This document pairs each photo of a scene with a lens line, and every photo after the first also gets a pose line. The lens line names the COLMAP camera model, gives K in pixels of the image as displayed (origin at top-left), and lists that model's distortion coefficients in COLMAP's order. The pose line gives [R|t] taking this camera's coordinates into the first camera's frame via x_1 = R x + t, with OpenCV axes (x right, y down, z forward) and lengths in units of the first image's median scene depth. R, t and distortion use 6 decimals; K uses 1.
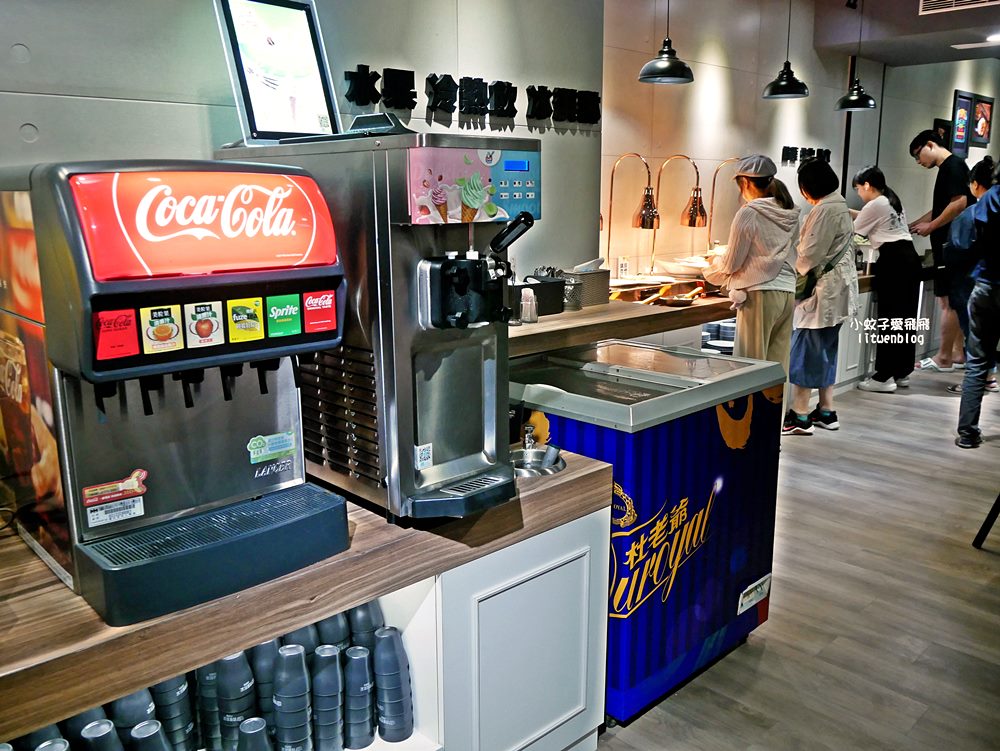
lens RADIAL K [[856.7, 0, 504.3], [0, 856.7, 376.3], [0, 0, 1]] dist [-0.027043, -0.007391]
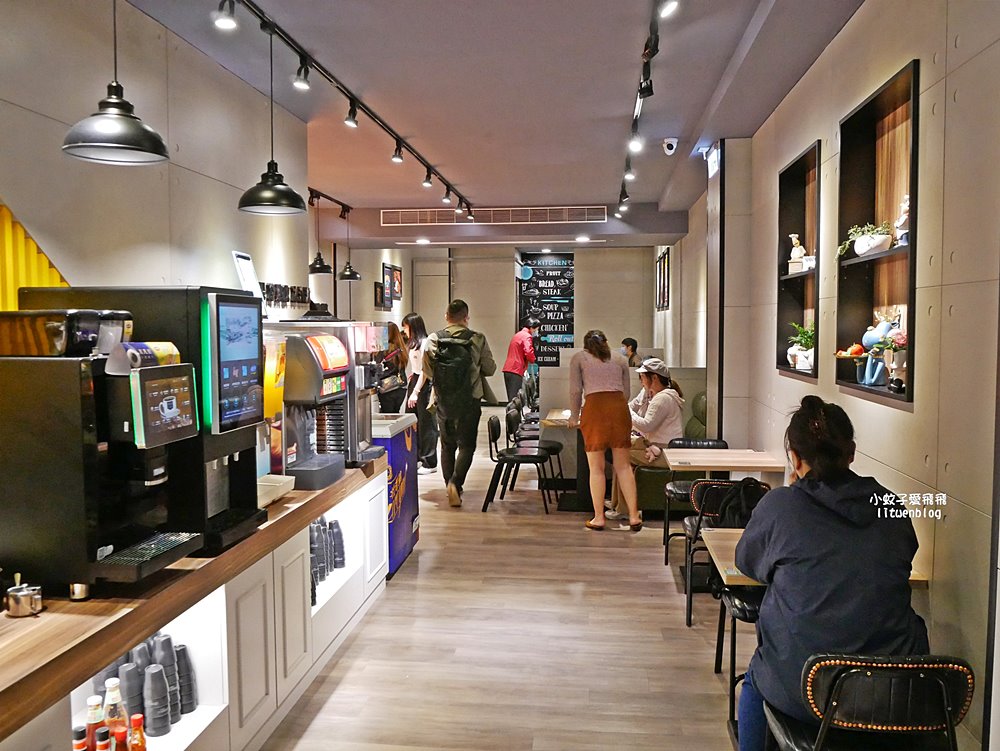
lens RADIAL K [[856.7, 0, 499.0], [0, 856.7, 376.7], [0, 0, 1]] dist [-0.027043, -0.007391]
pose [[0.773386, -0.040025, 0.632671, -0.804837], [0.136376, 0.985142, -0.104384, 0.134538], [-0.619093, 0.167010, 0.767354, -0.748847]]
